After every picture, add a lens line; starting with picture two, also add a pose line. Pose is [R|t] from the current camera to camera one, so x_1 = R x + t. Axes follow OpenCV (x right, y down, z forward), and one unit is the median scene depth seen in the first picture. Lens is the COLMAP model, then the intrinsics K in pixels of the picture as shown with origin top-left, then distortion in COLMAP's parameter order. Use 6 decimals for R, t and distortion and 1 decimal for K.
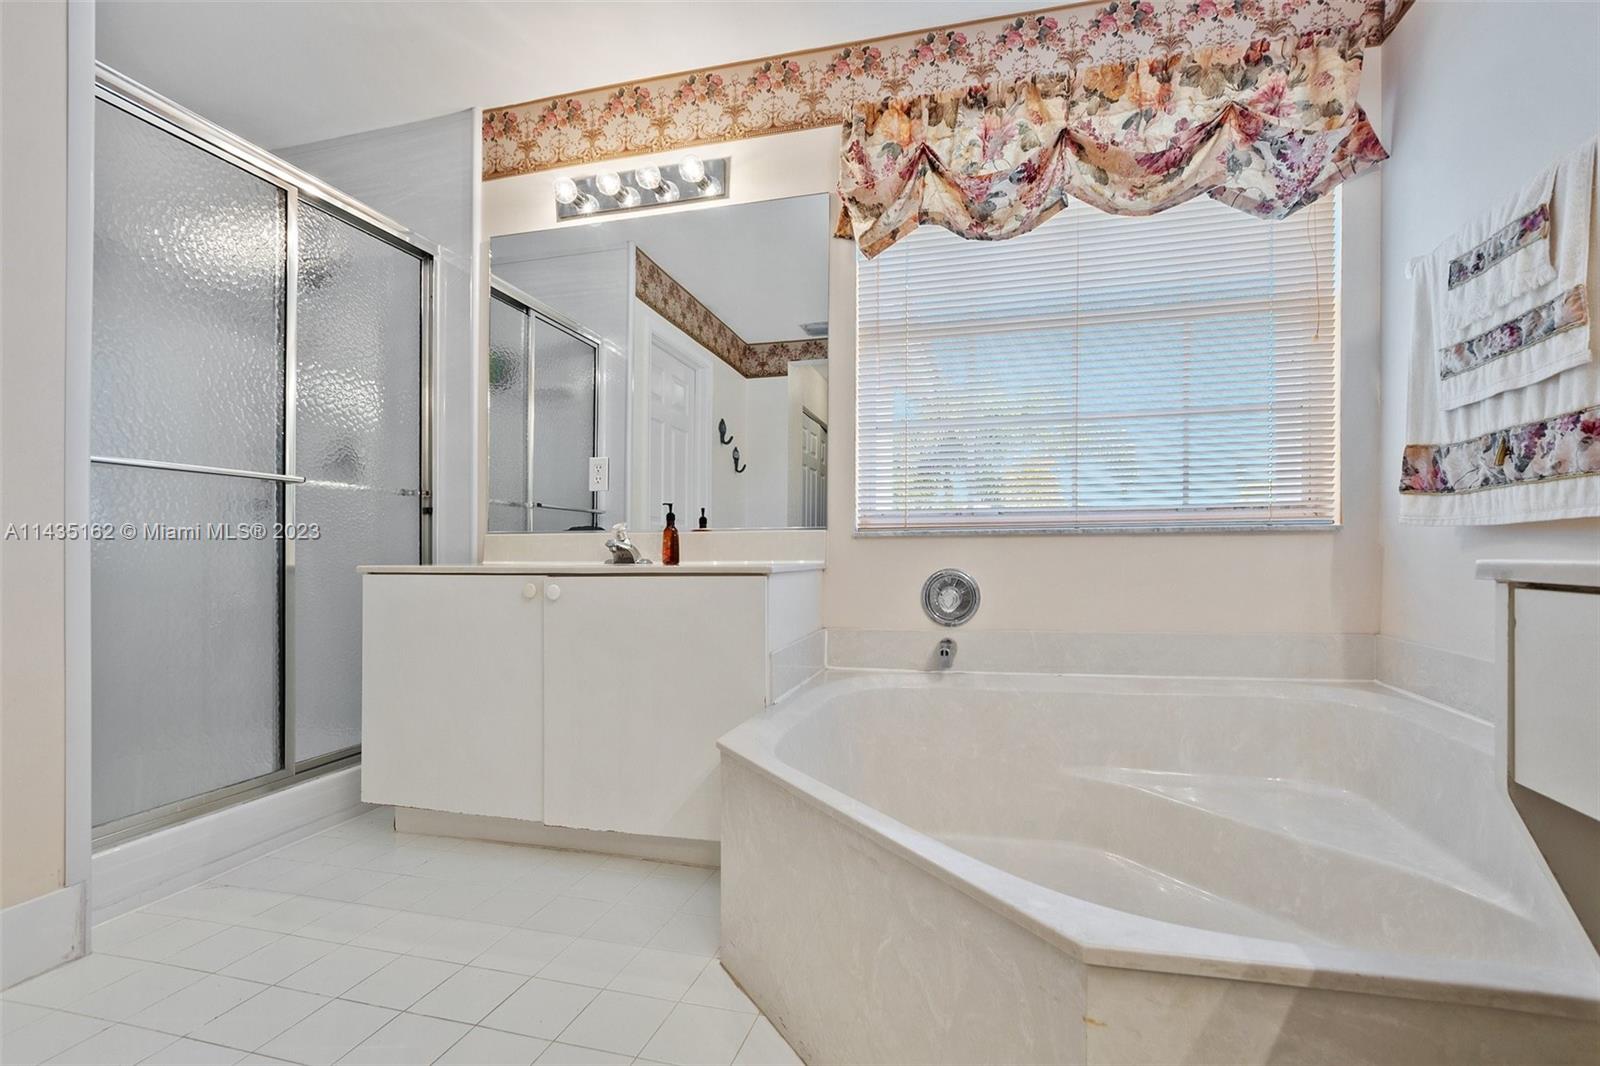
lens RADIAL K [[743.4, 0, 776.7], [0, 743.4, 562.4], [0, 0, 1]] dist [-0.017280, 0.003133]
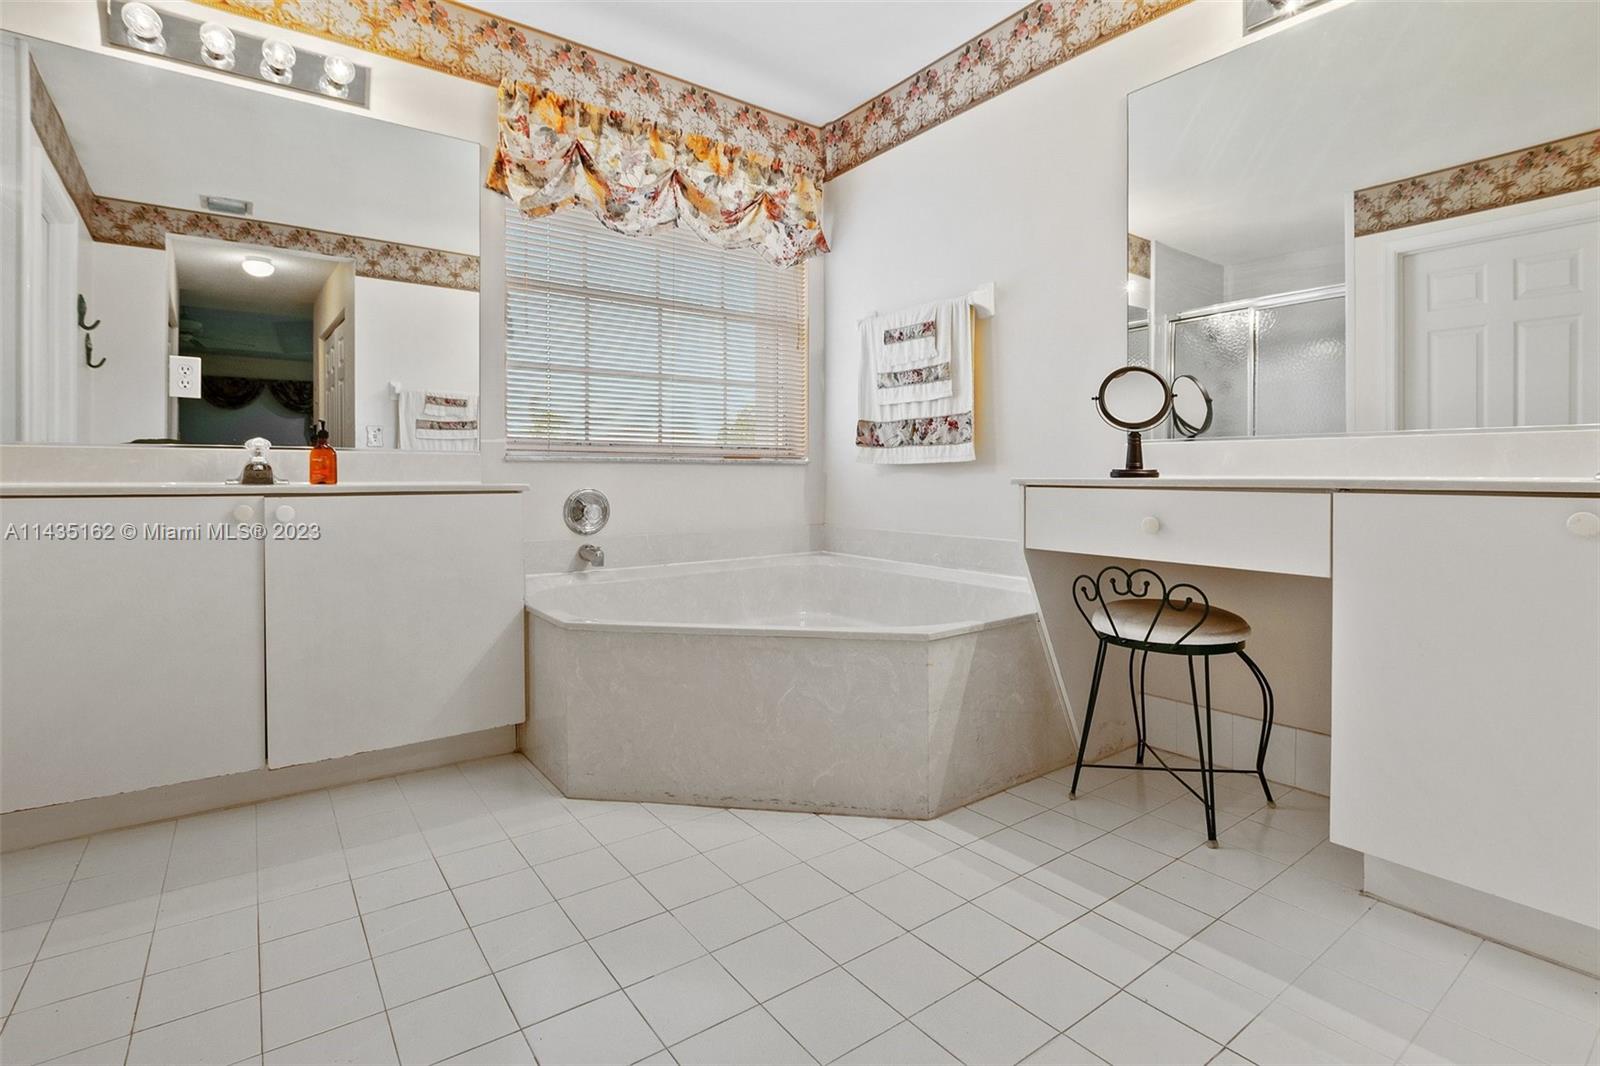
lens RADIAL K [[743.4, 0, 811.7], [0, 743.4, 496.2], [0, 0, 1]] dist [-0.017280, 0.003133]
pose [[0.627739, -0.012038, 0.778331, -0.555878], [0.003659, 0.999915, 0.012515, 0.008737], [-0.778415, -0.005008, 0.627730, -0.079467]]
